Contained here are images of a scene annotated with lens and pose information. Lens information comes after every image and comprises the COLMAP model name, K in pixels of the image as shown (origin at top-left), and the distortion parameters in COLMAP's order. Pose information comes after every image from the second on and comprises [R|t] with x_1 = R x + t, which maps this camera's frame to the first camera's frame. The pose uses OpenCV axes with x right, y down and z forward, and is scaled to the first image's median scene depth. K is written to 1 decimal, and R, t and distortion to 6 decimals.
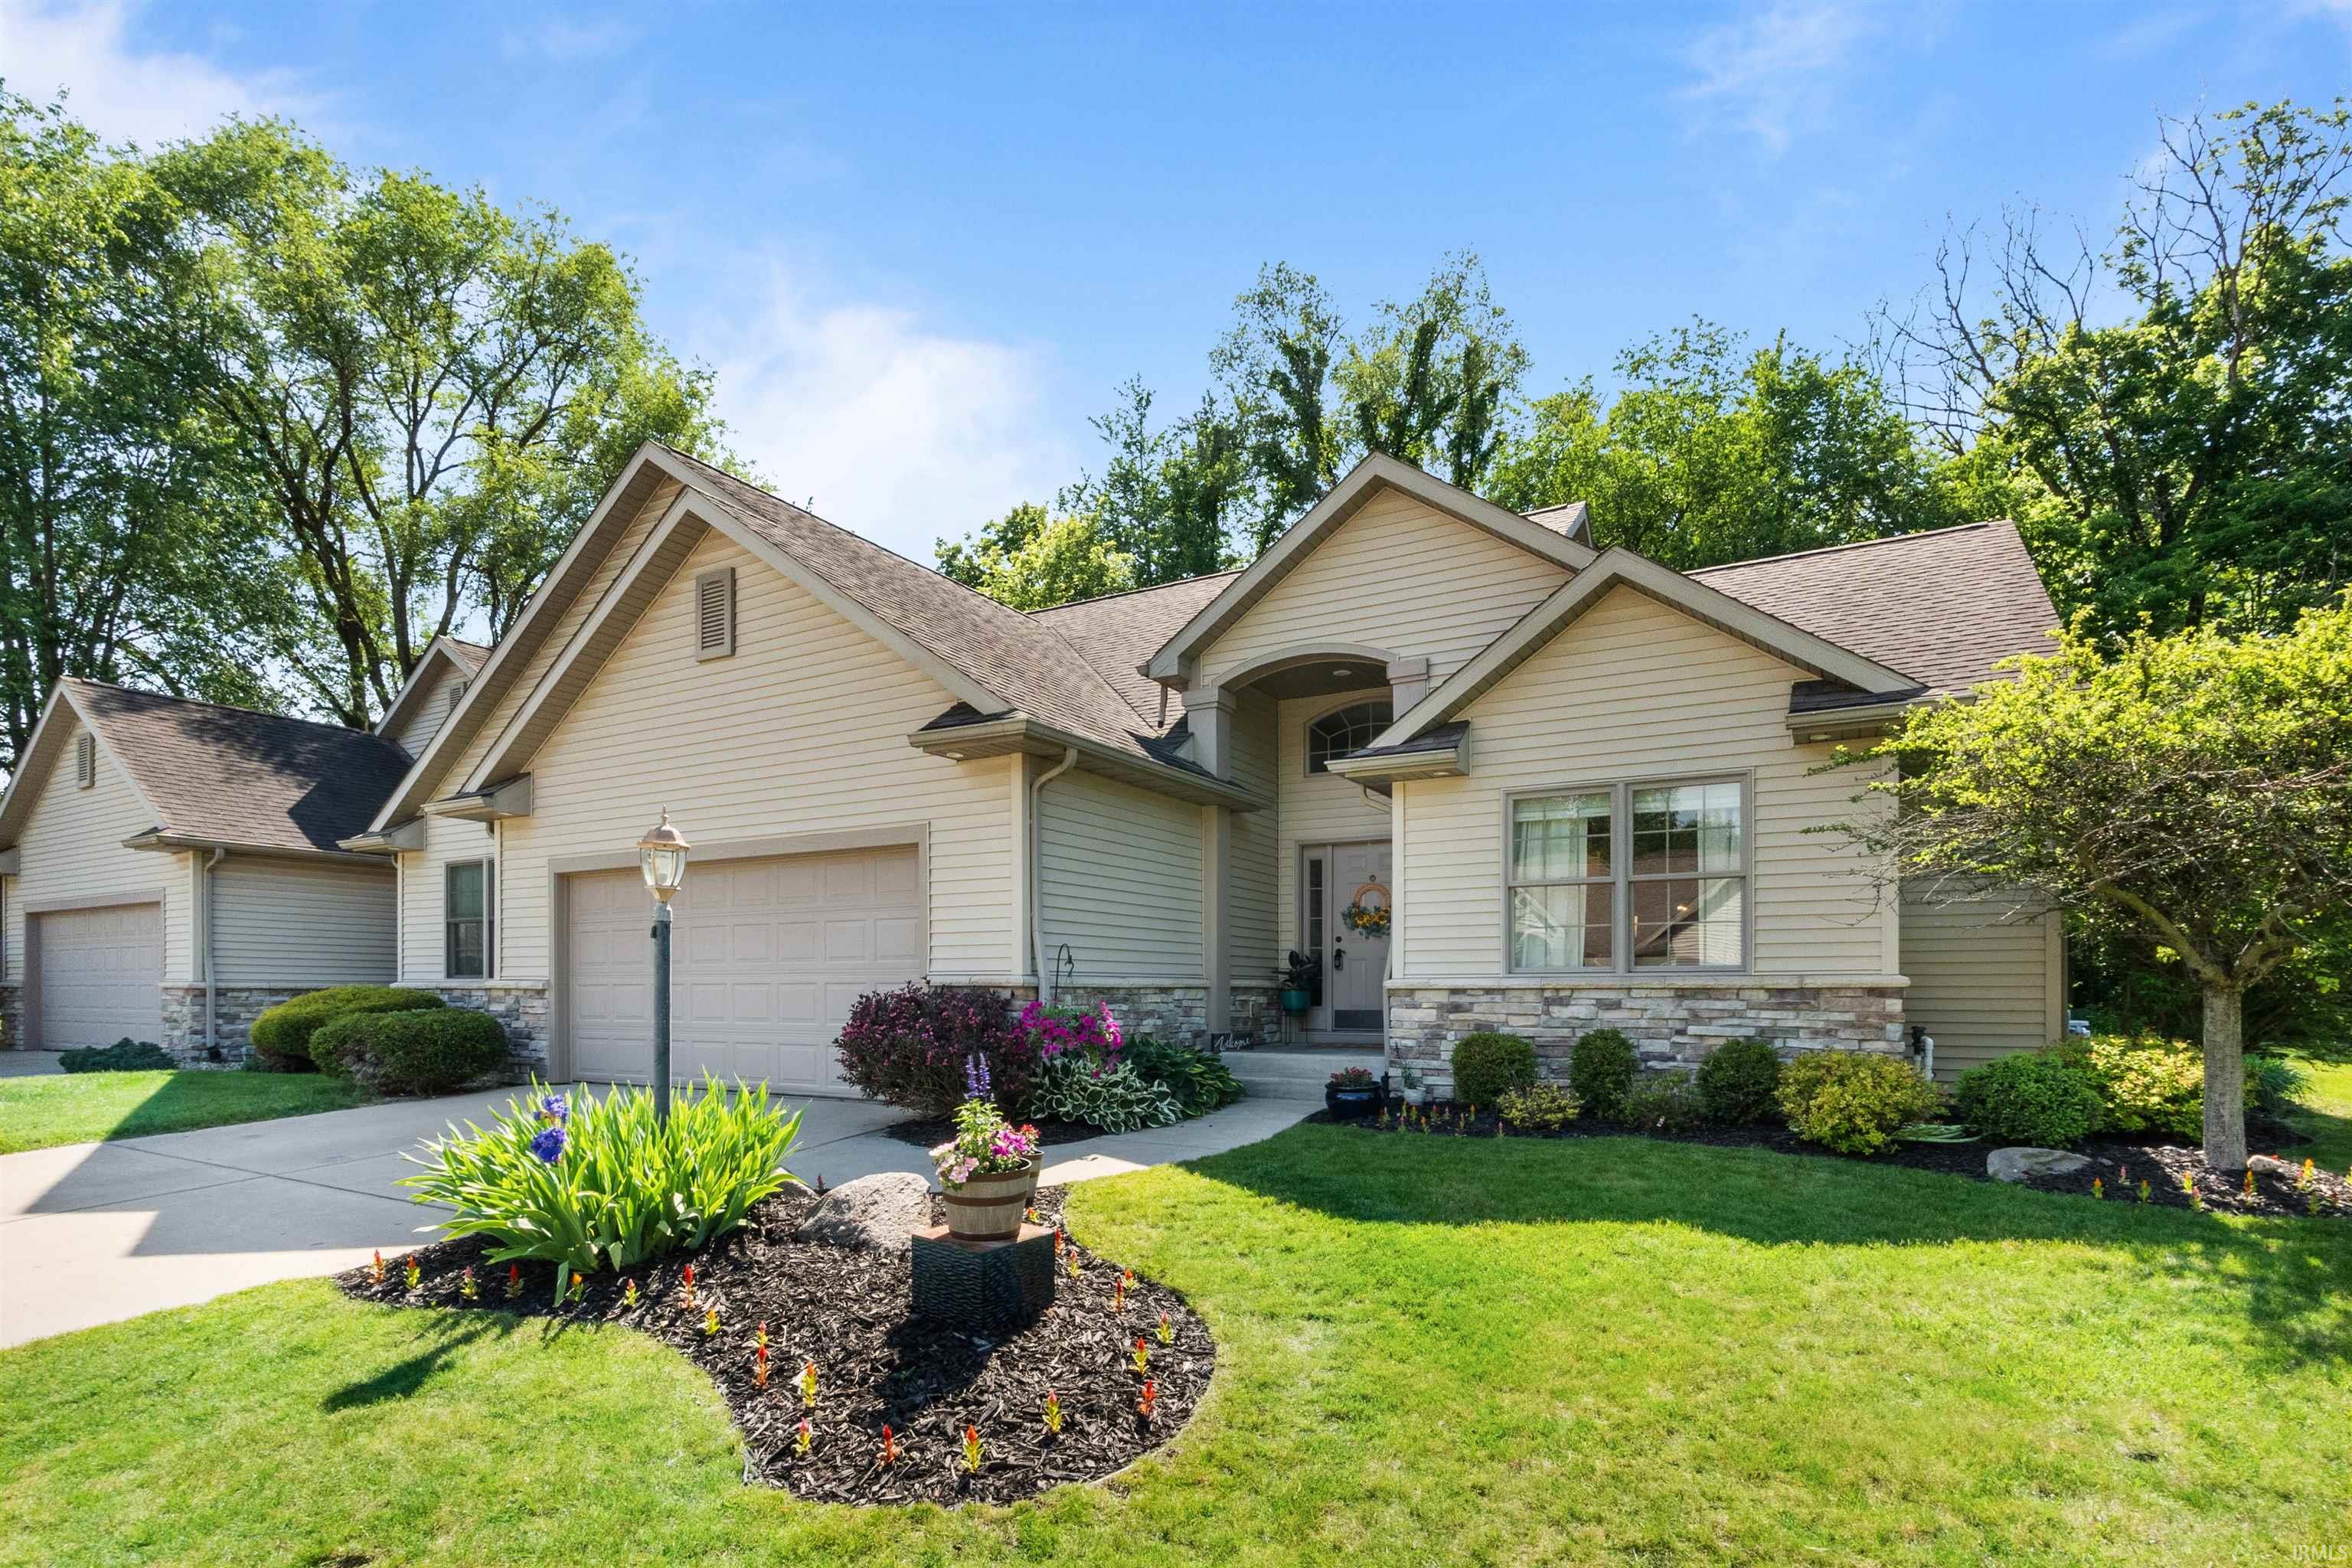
lens RADIAL K [[1074.8, 0, 1188.5], [0, 1074.8, 783.3], [0, 0, 1]] dist [-0.009313, 0.001230]
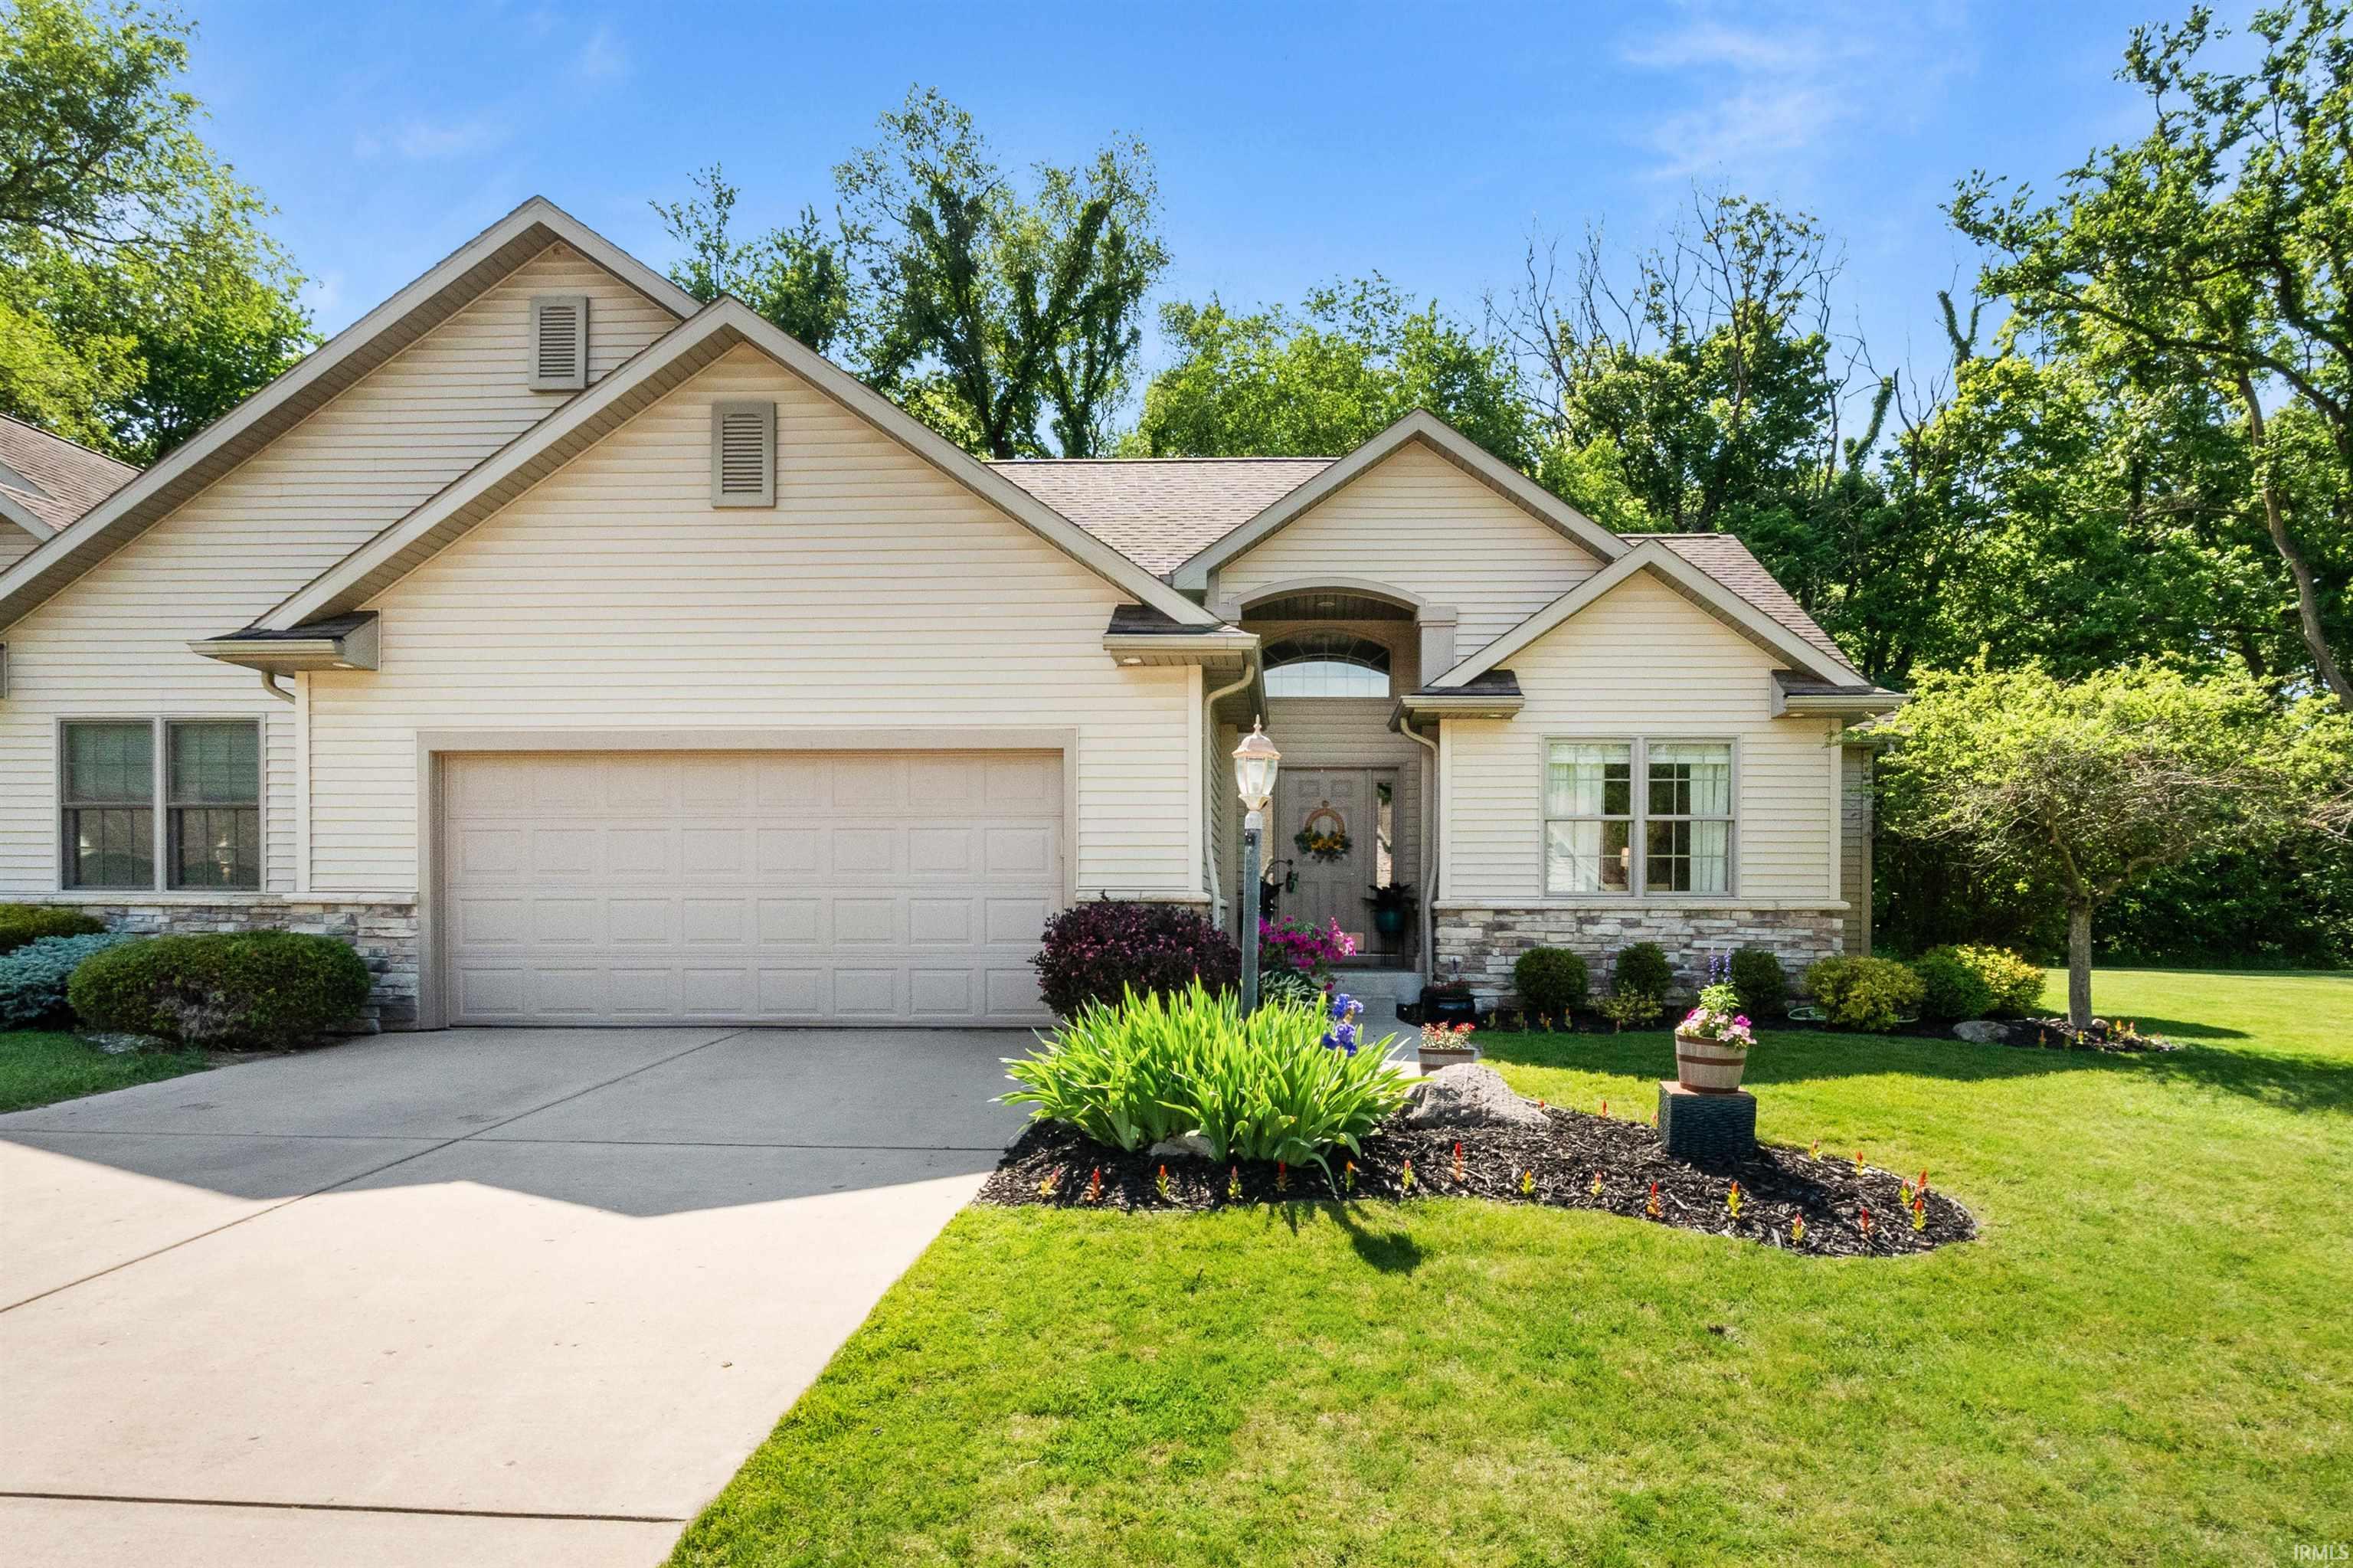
lens RADIAL K [[1237.8, 0, 1177.3], [0, 1237.8, 680.4], [0, 0, 1]] dist [-0.000697, 0.000281]
pose [[0.897299, 0.087824, 0.432598, -0.629371], [-0.085894, 0.996014, -0.024045, 0.013555], [-0.432986, -0.015582, 0.901266, -0.012203]]
